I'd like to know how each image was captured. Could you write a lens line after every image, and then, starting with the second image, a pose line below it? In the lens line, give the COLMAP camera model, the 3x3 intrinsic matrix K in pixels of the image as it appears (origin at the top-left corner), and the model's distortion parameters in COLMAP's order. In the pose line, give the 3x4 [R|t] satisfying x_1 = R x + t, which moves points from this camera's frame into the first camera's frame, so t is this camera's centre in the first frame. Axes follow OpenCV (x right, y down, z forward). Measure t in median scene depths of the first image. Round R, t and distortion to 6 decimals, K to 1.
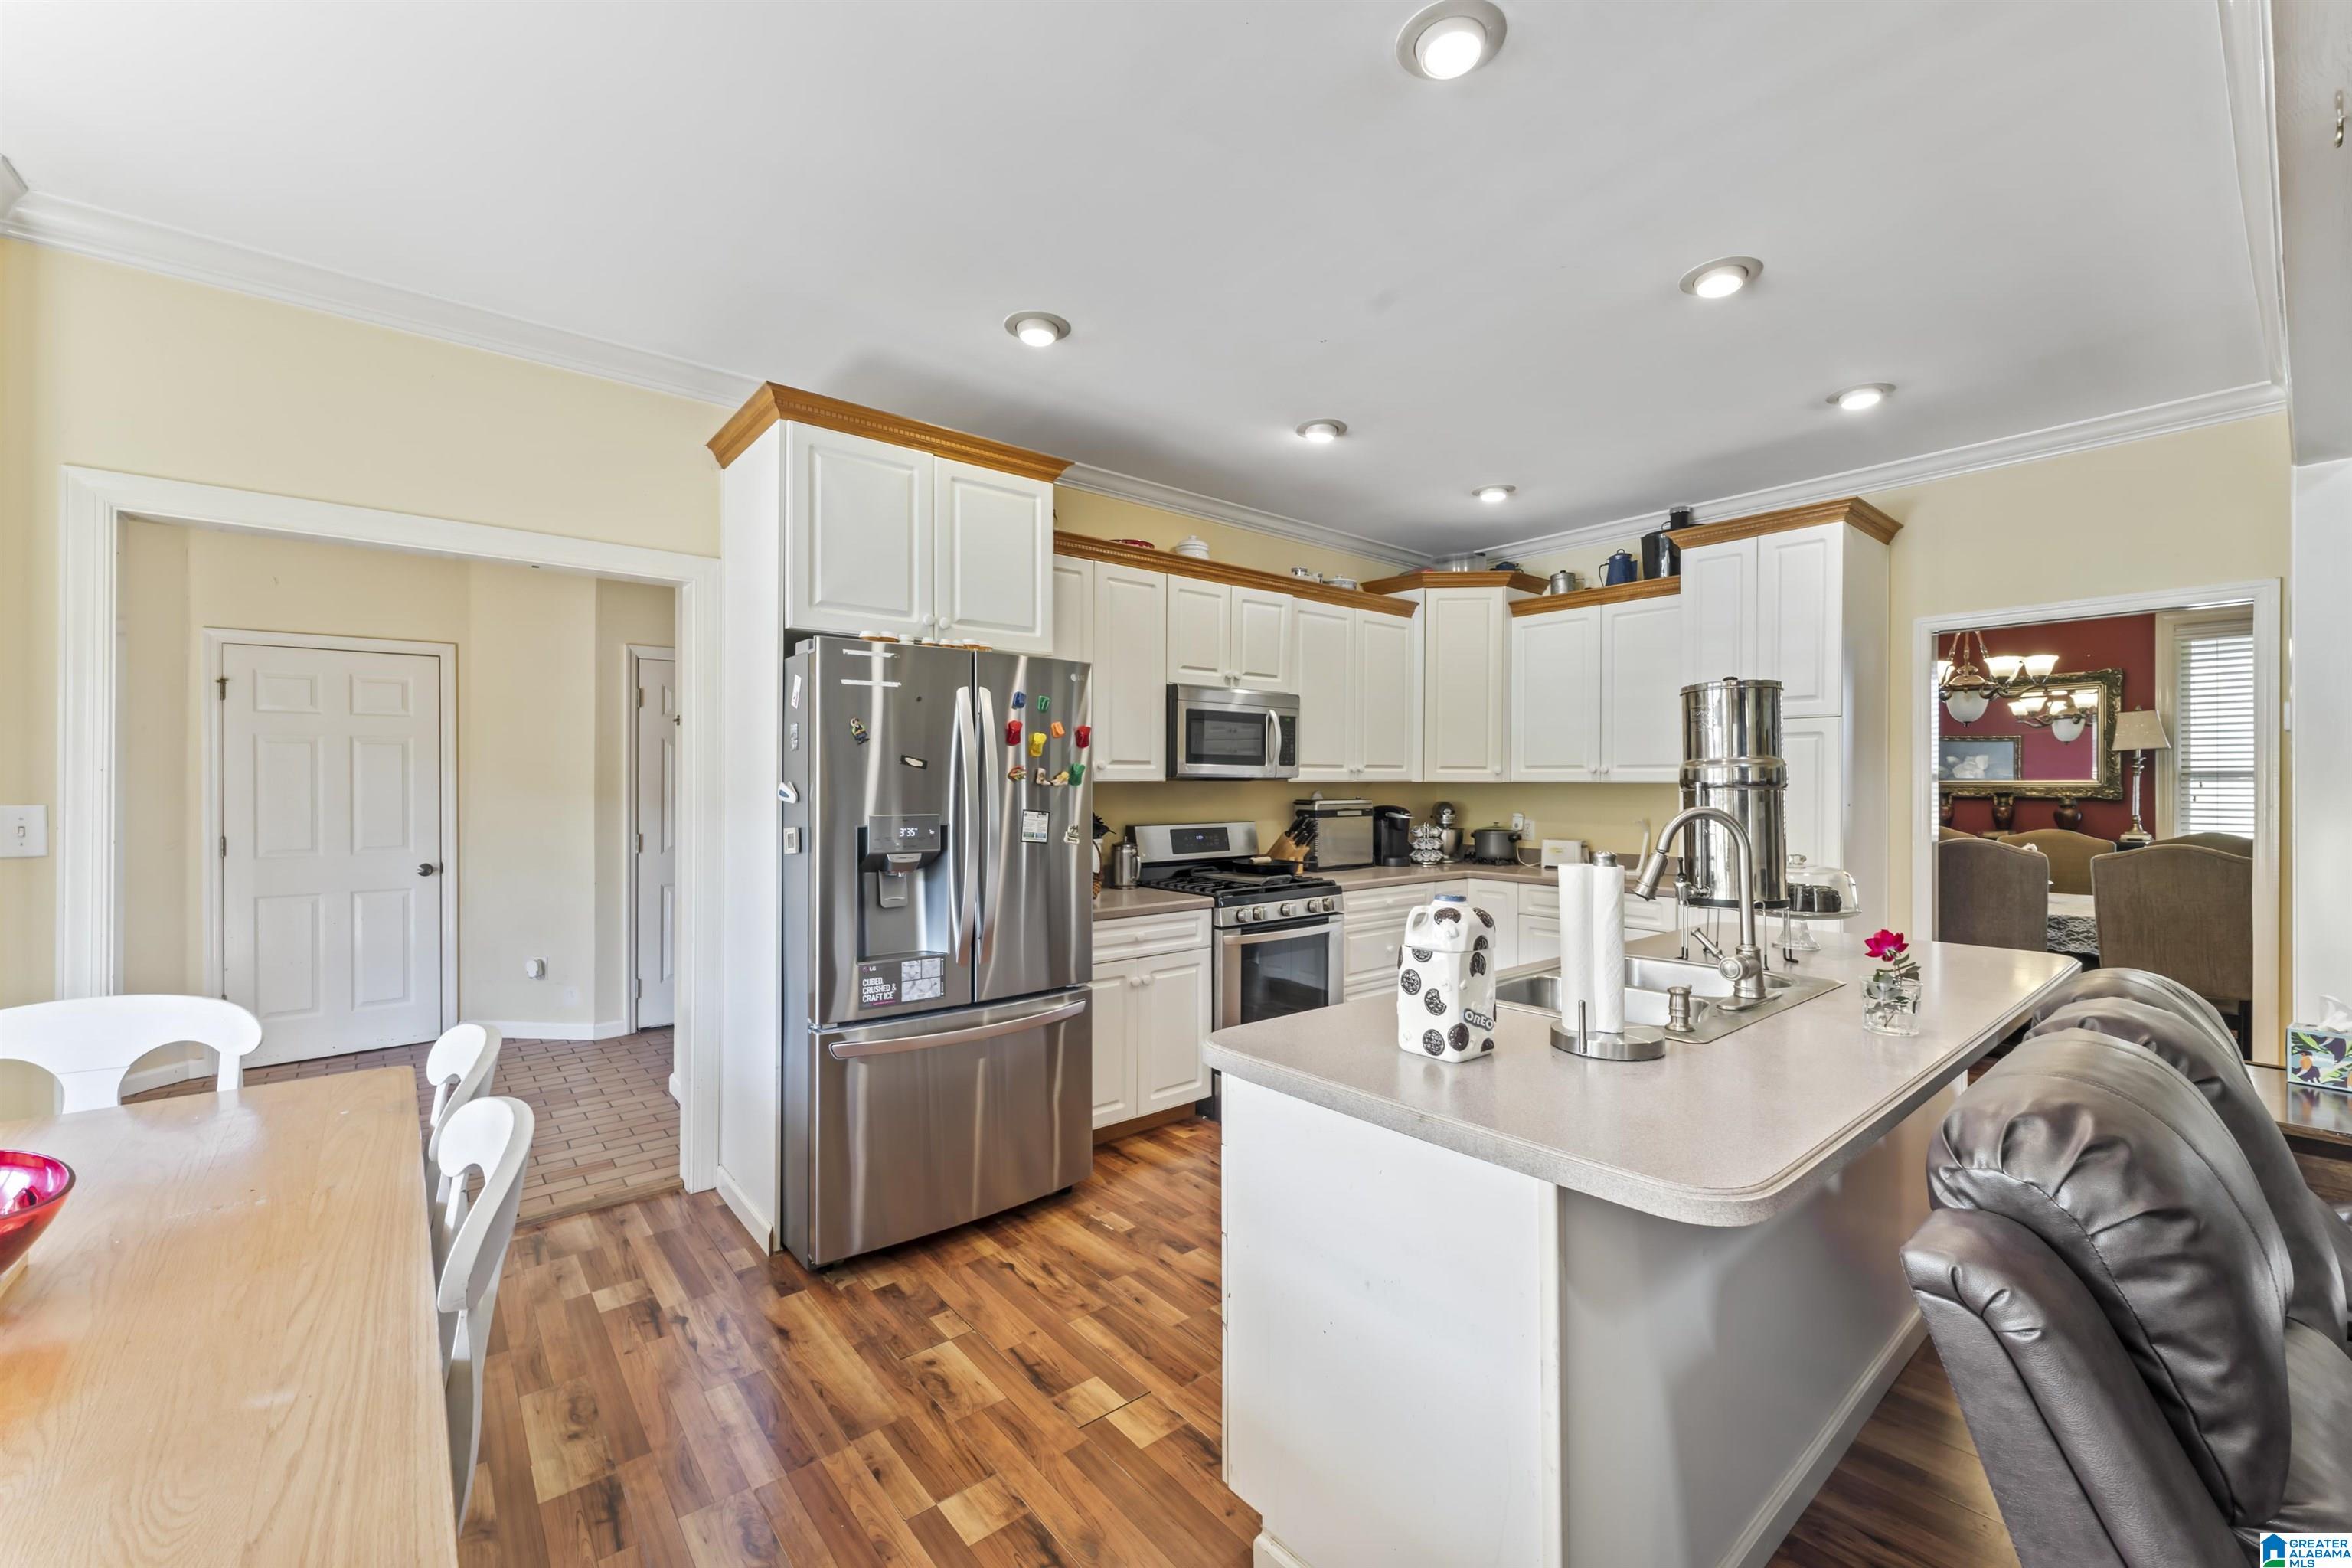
lens RADIAL K [[940.6, 0, 1173.0], [0, 940.6, 784.9], [0, 0, 1]] dist [0.002644, -0.000304]
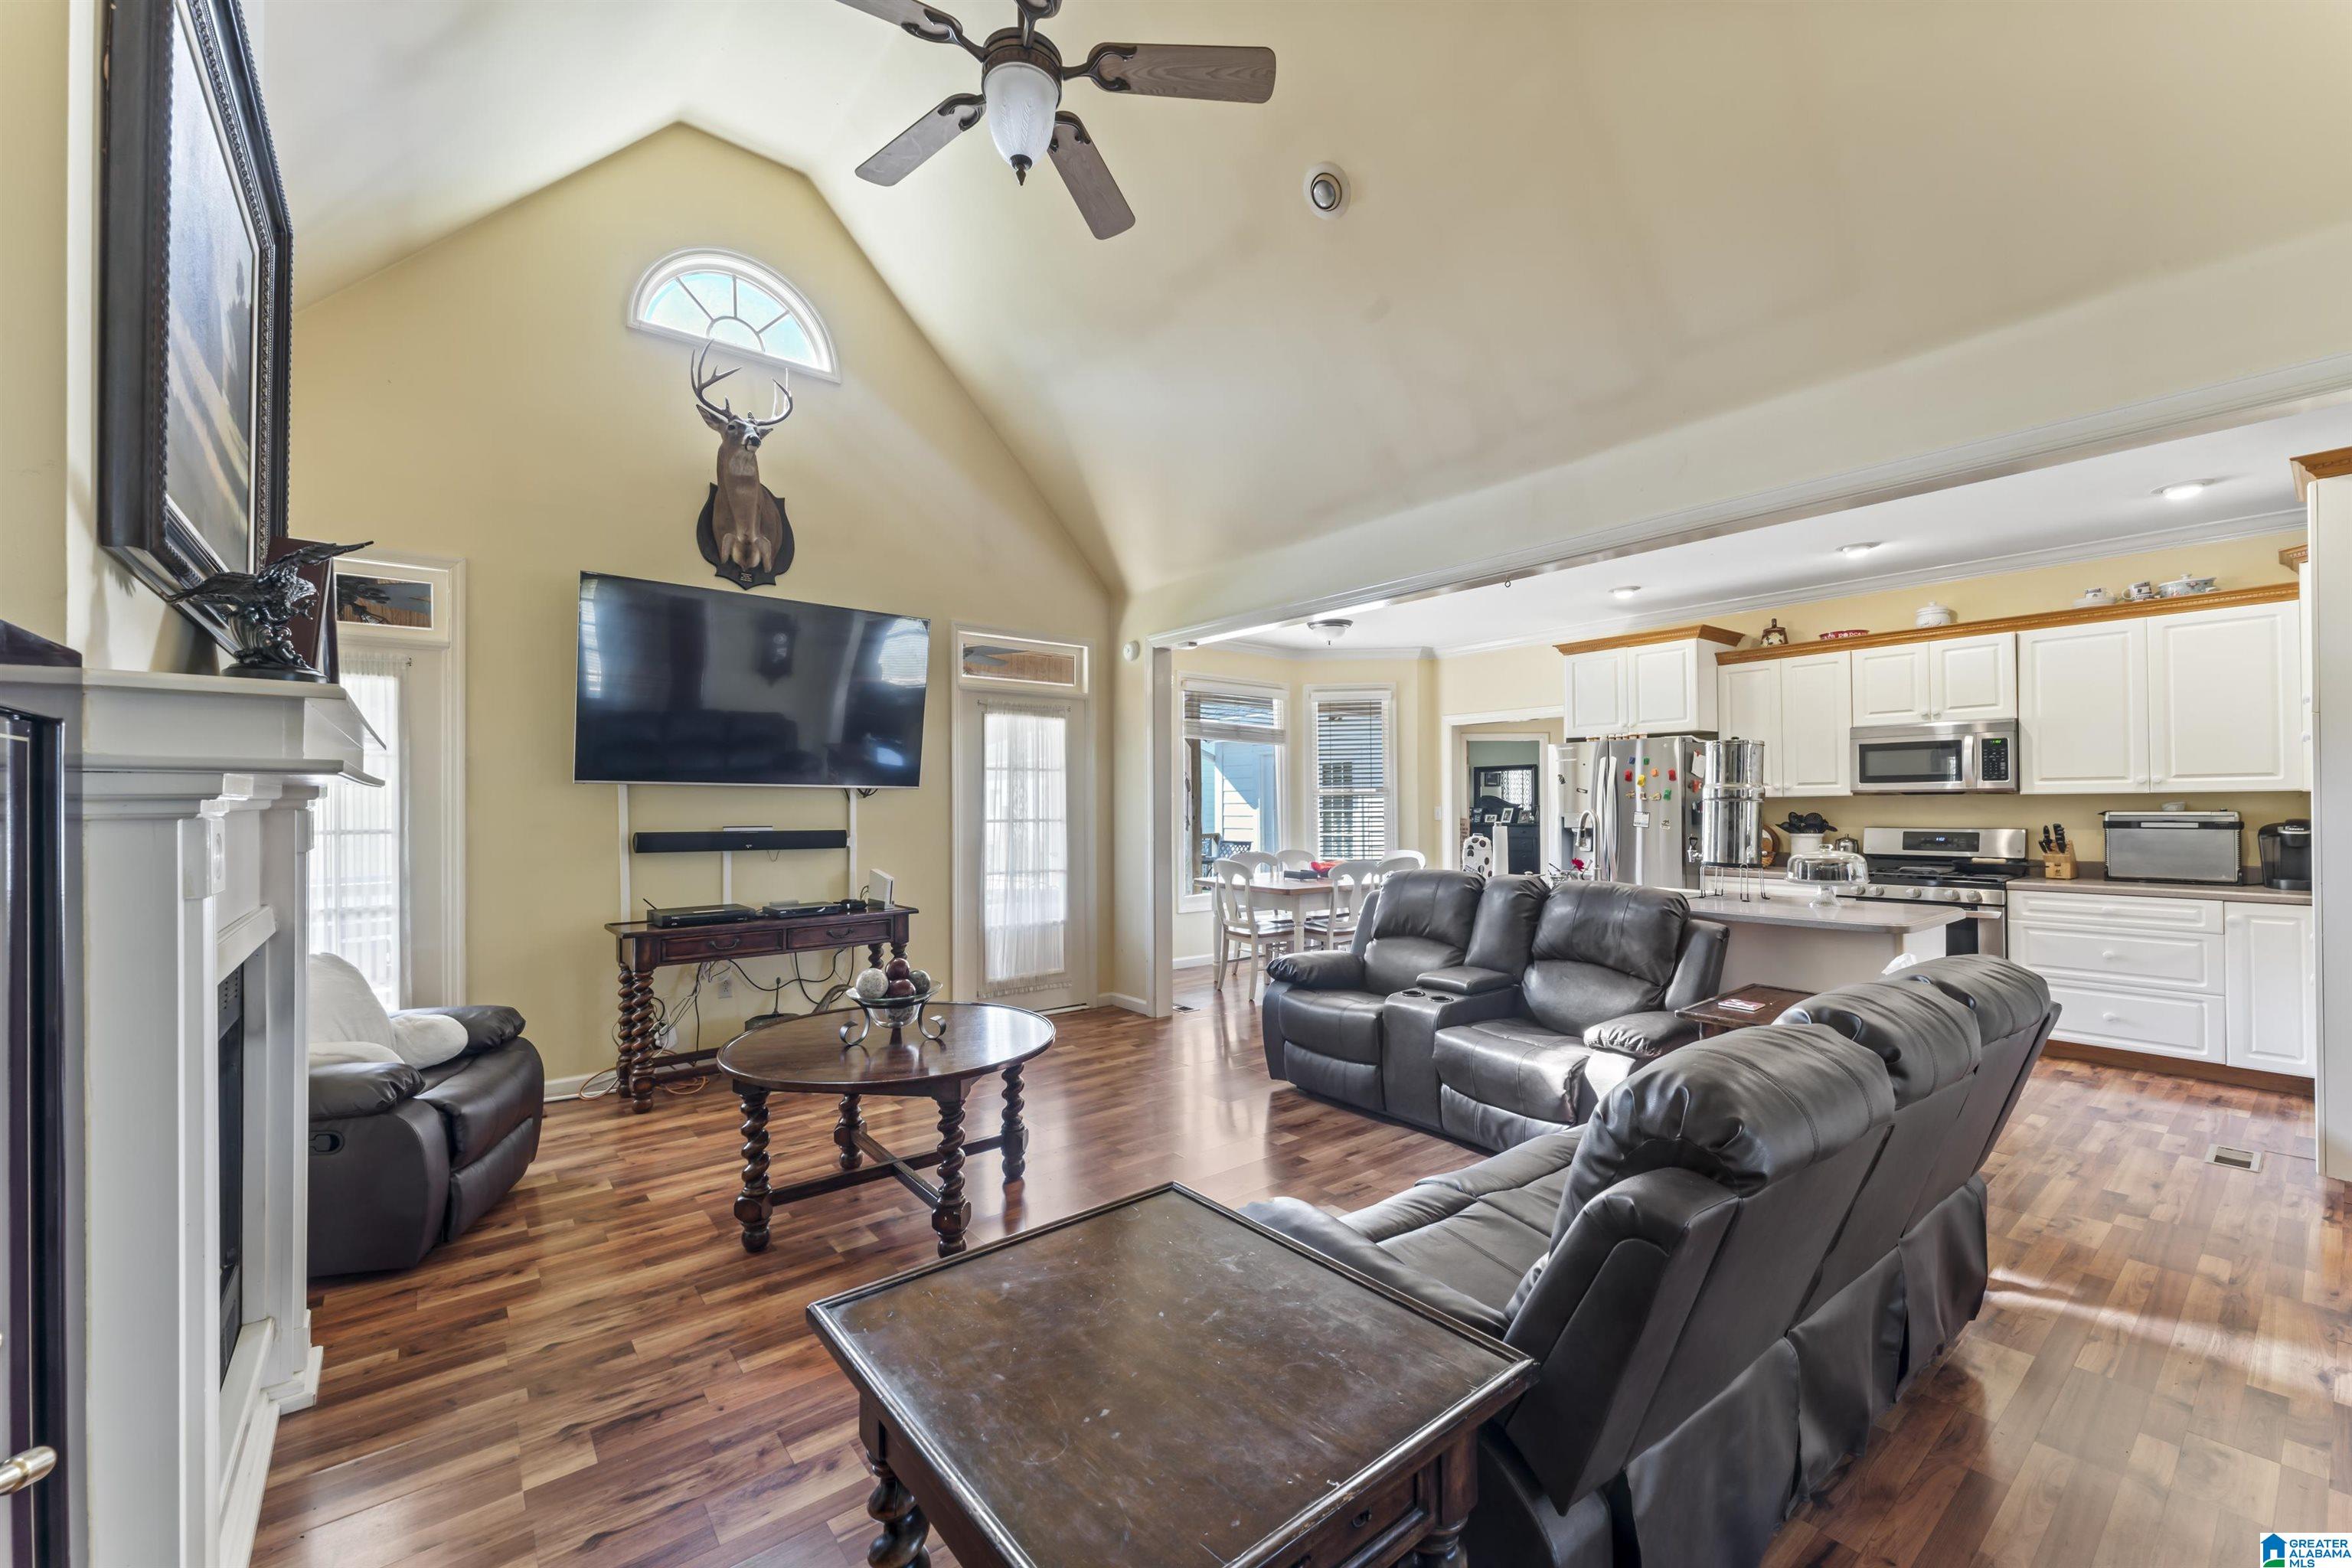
lens RADIAL K [[940.6, 0, 1160.7], [0, 940.6, 792.2], [0, 0, 1]] dist [0.002644, -0.000304]
pose [[-0.028004, -0.012331, -0.999532, 1.376339], [0.006933, 0.999897, -0.012530, 0.001347], [0.999584, -0.007280, -0.027915, -0.010694]]
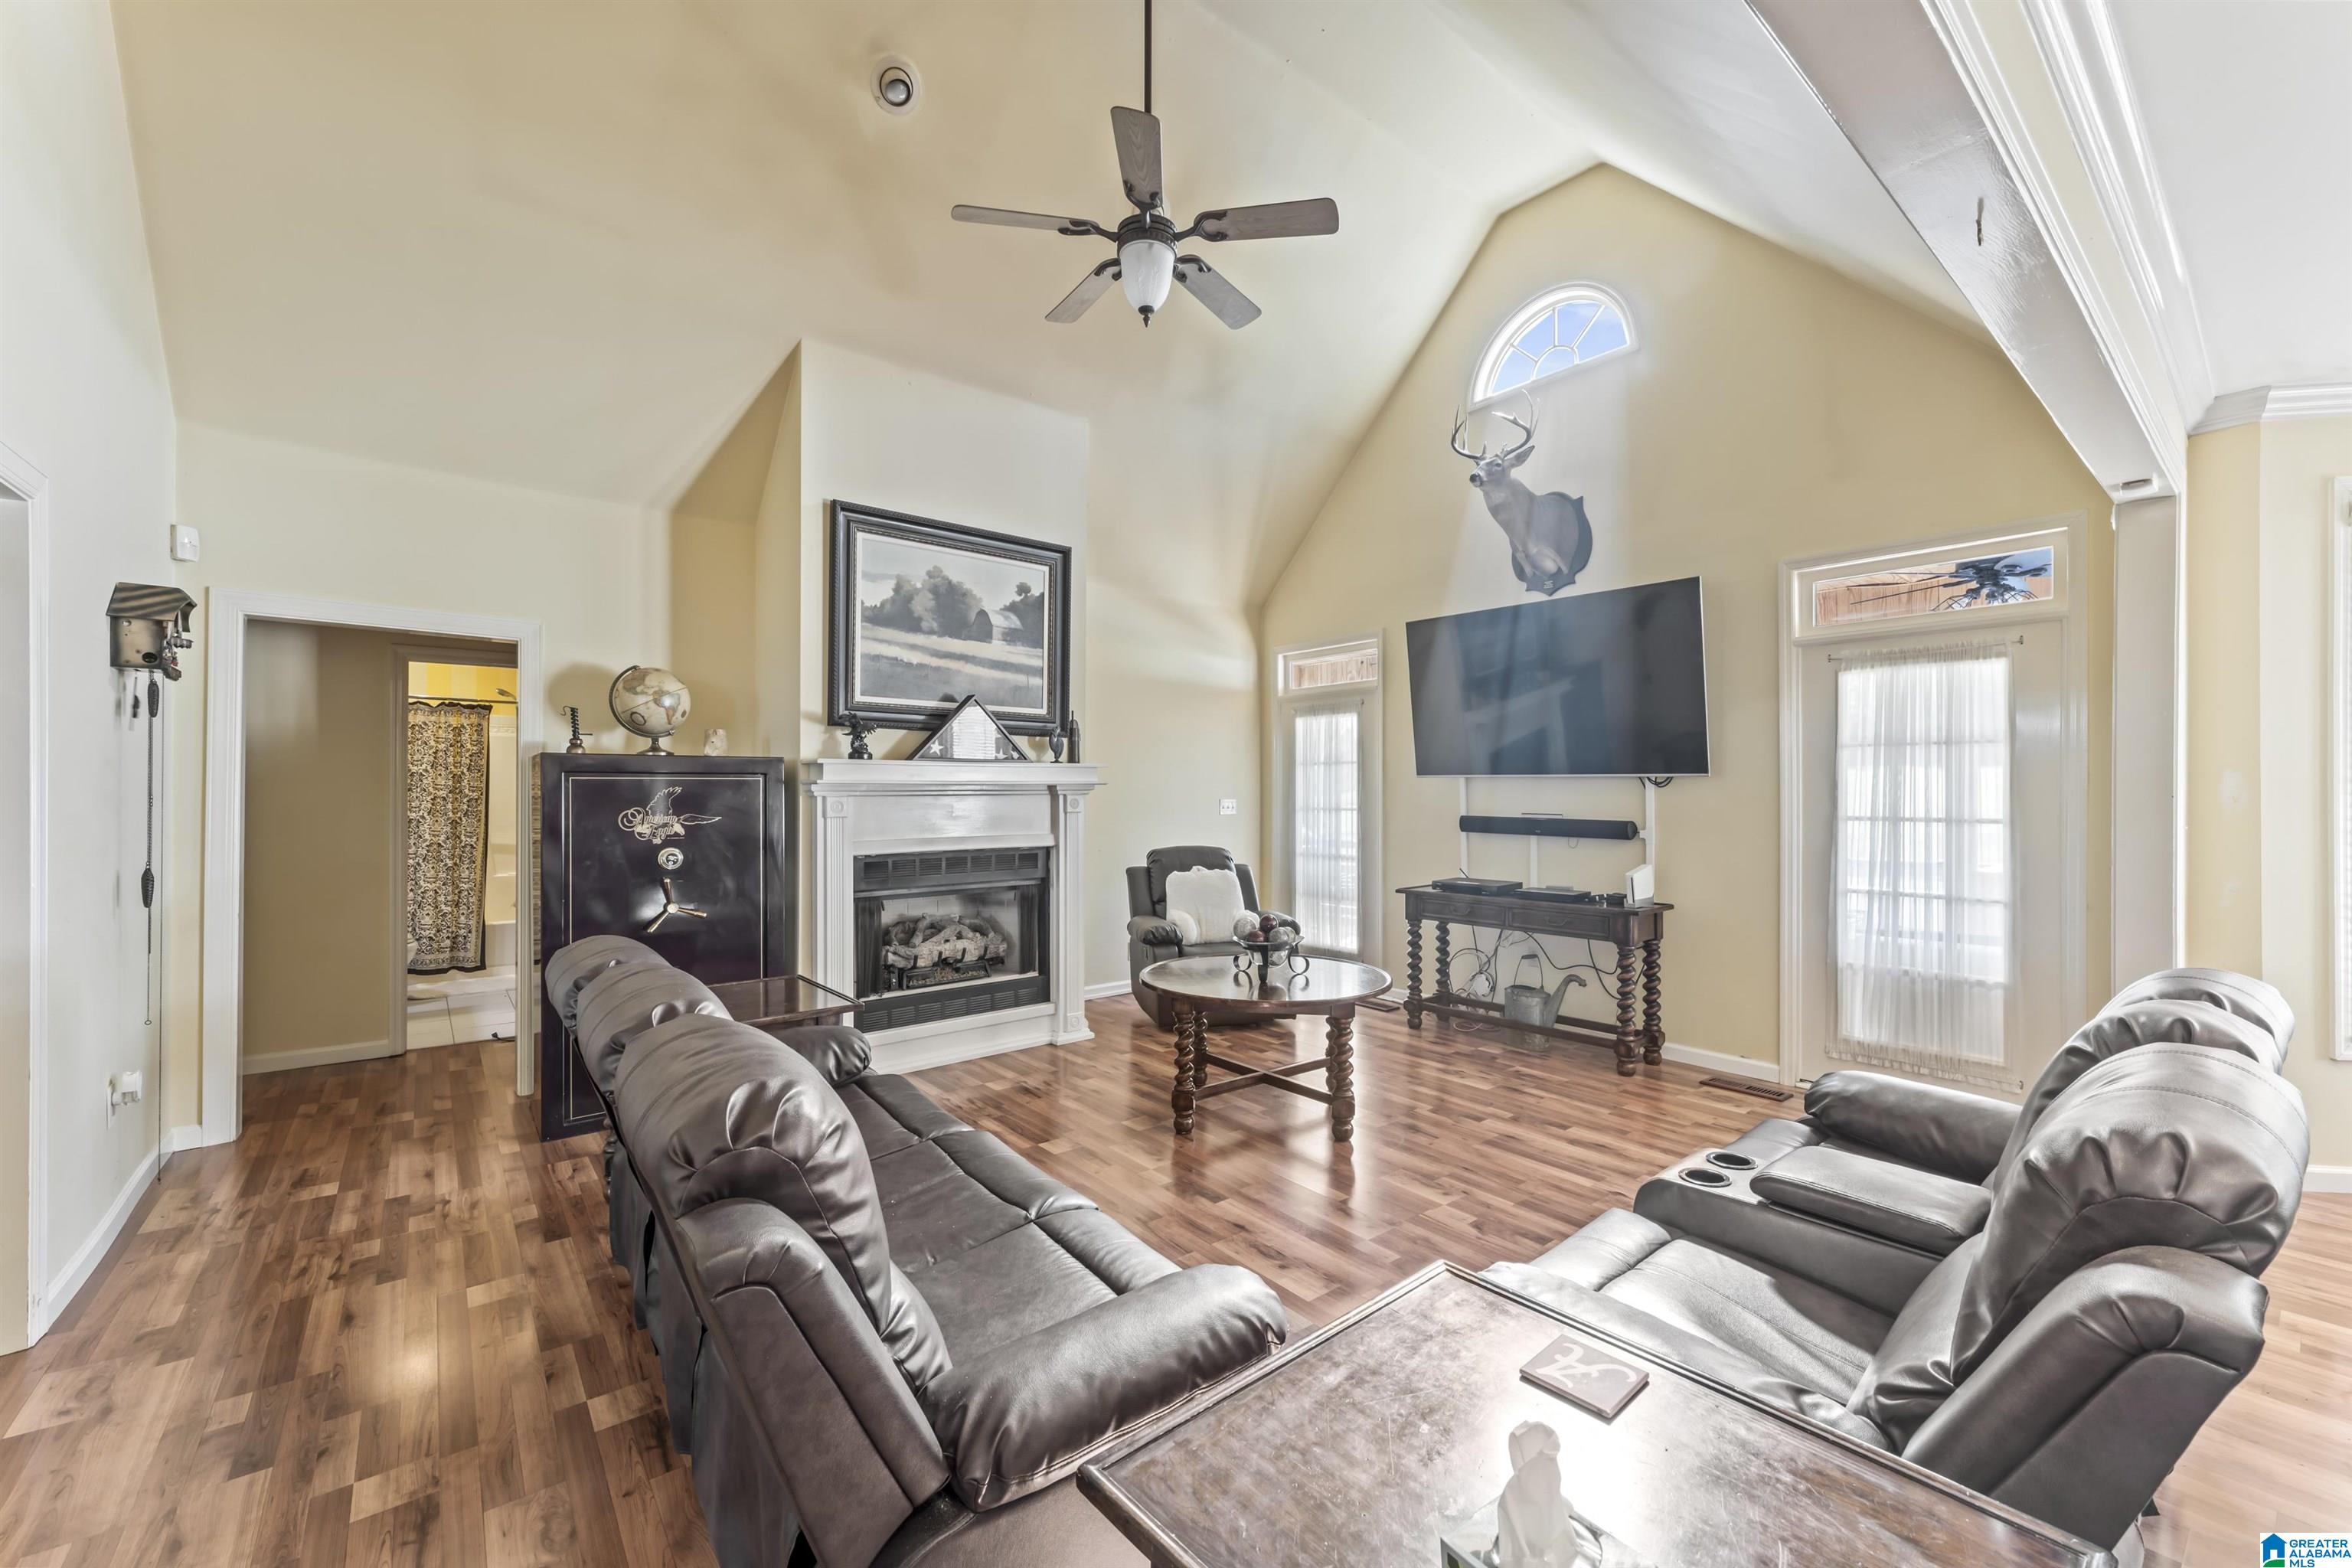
lens RADIAL K [[940.6, 0, 1180.1], [0, 940.6, 789.5], [0, 0, 1]] dist [0.002644, -0.000304]
pose [[-0.999799, -0.002625, 0.019873, 0.711987], [-0.002757, 0.999974, -0.006603, 0.002521], [-0.019855, -0.006657, -0.999781, 0.704169]]
